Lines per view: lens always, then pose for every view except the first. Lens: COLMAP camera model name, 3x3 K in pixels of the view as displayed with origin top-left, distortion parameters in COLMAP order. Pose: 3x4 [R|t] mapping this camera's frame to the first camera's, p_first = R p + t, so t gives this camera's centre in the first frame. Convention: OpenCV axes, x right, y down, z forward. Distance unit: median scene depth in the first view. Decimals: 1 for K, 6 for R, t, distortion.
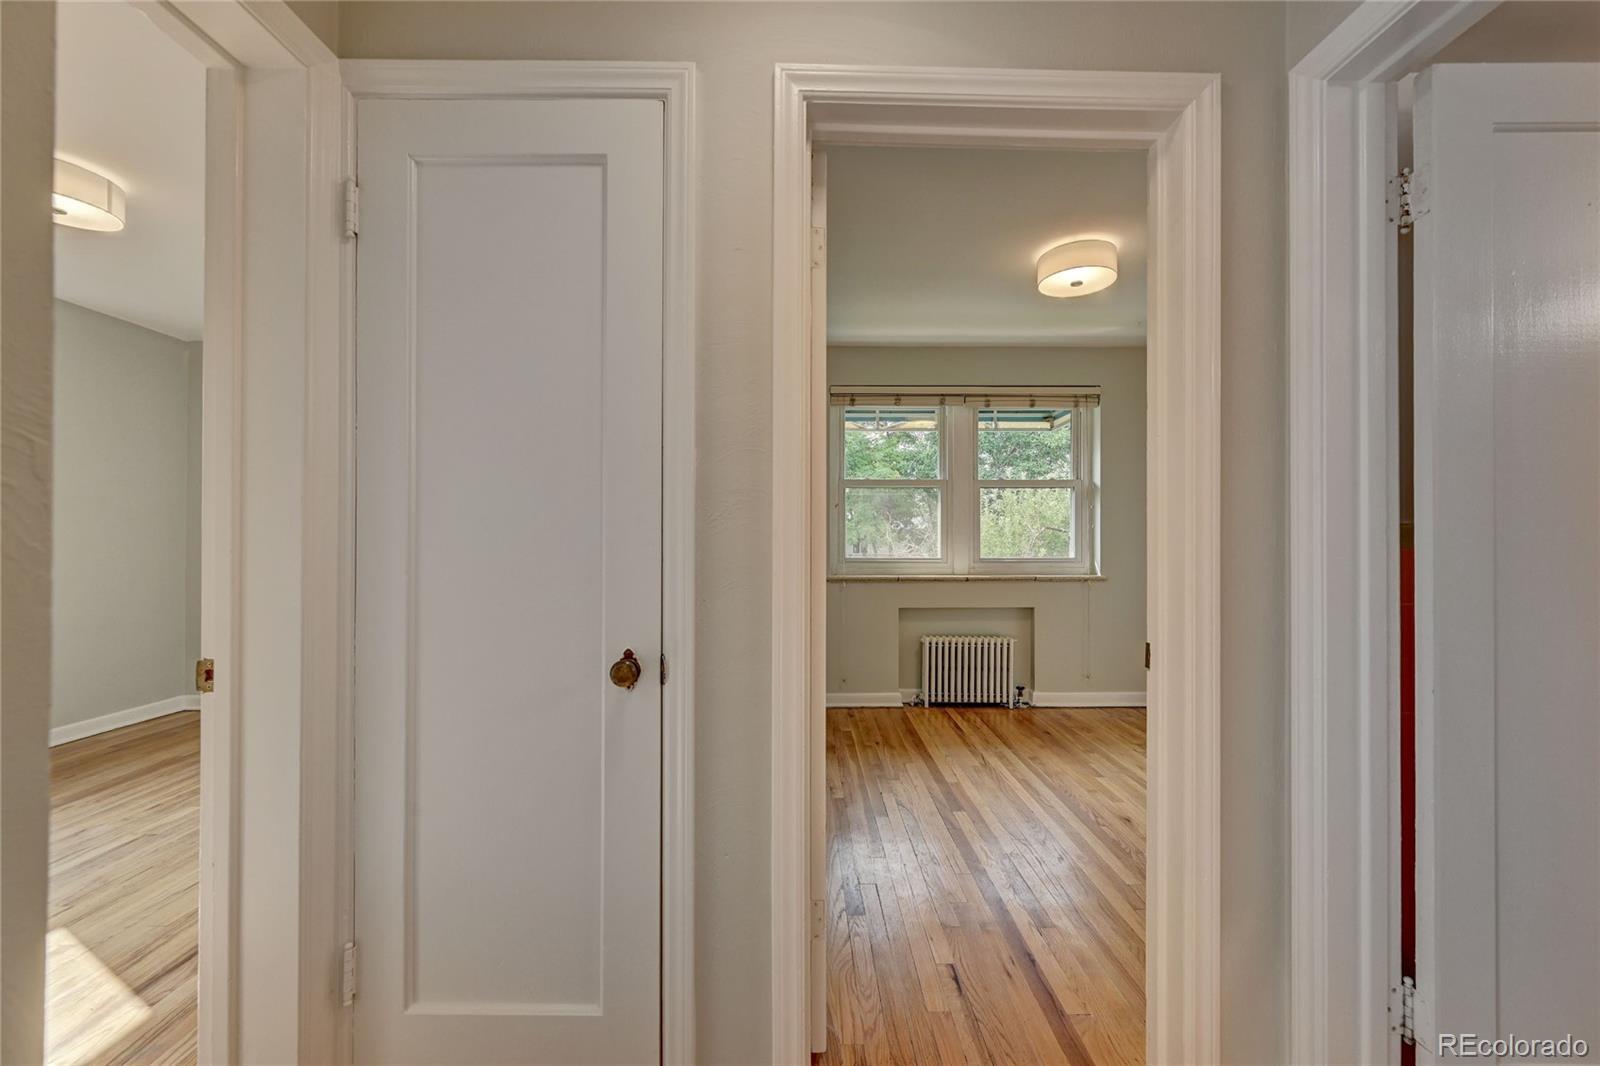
lens RADIAL K [[629.8, 0, 803.9], [0, 629.8, 537.0], [0, 0, 1]] dist [-0.000420, 0.000160]
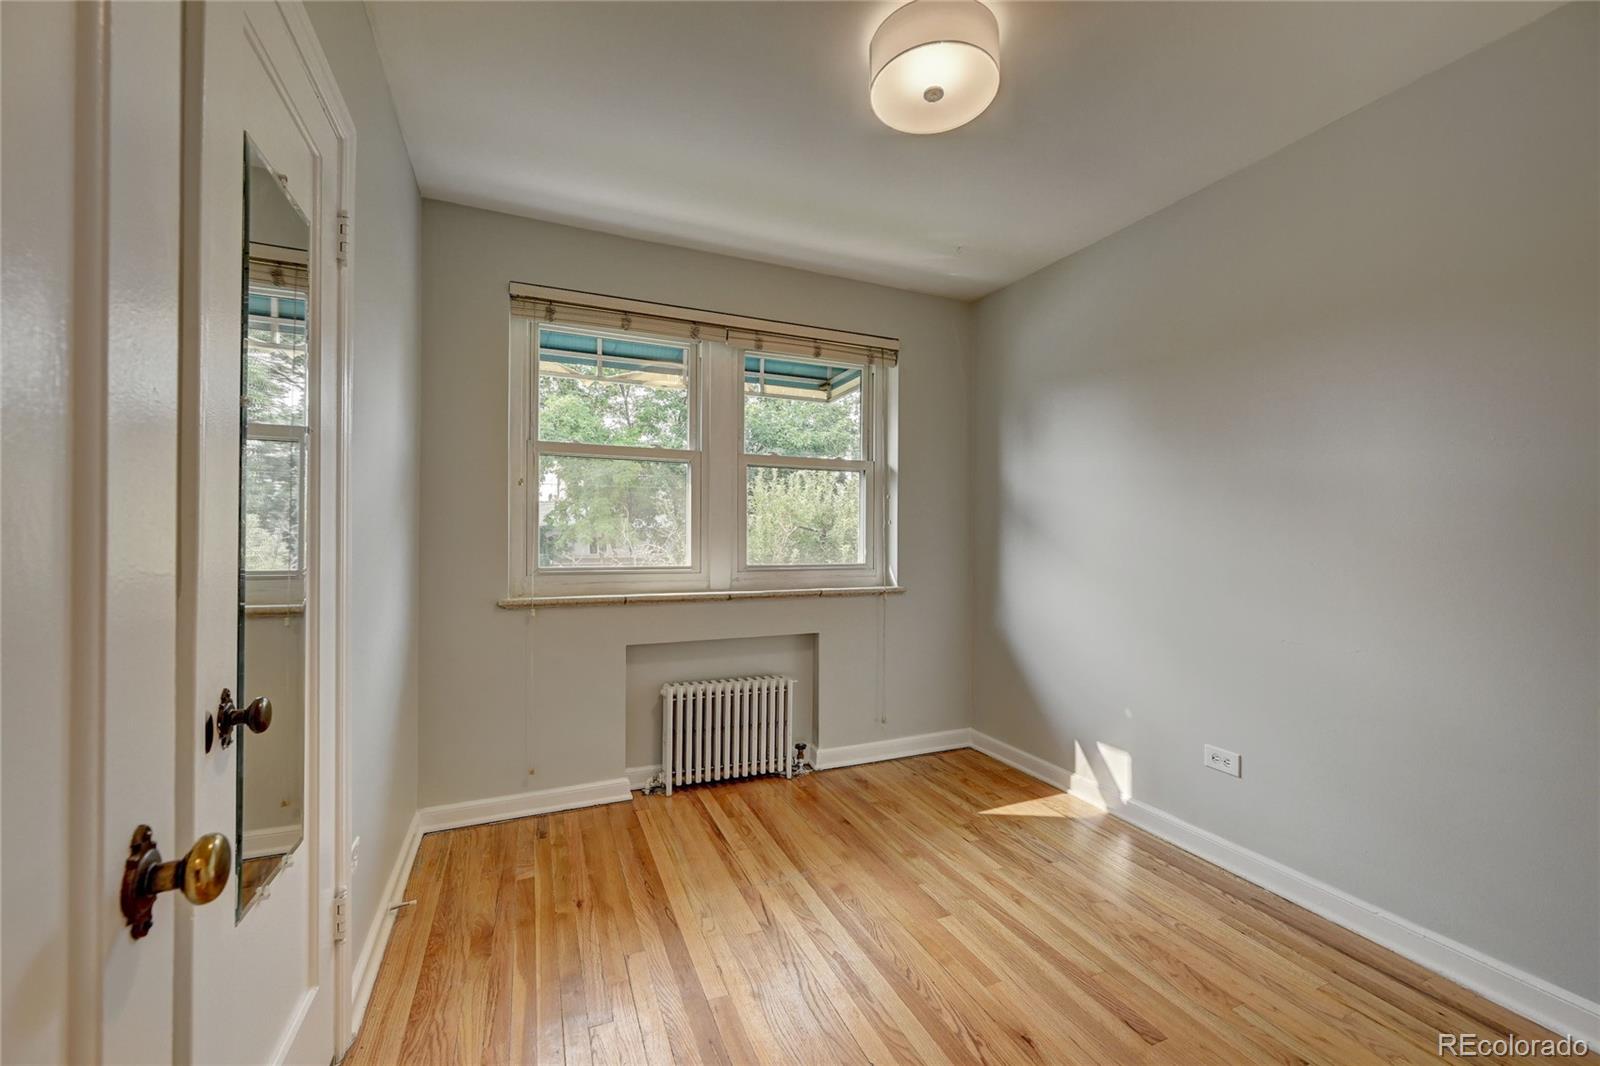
lens RADIAL K [[629.8, 0, 803.9], [0, 629.8, 537.0], [0, 0, 1]] dist [-0.000420, 0.000160]
pose [[0.920895, 0.004347, 0.389786, 0.066975], [-0.004751, 0.999989, 0.000073, 0.001399], [-0.389781, -0.001919, 0.920906, 0.339891]]
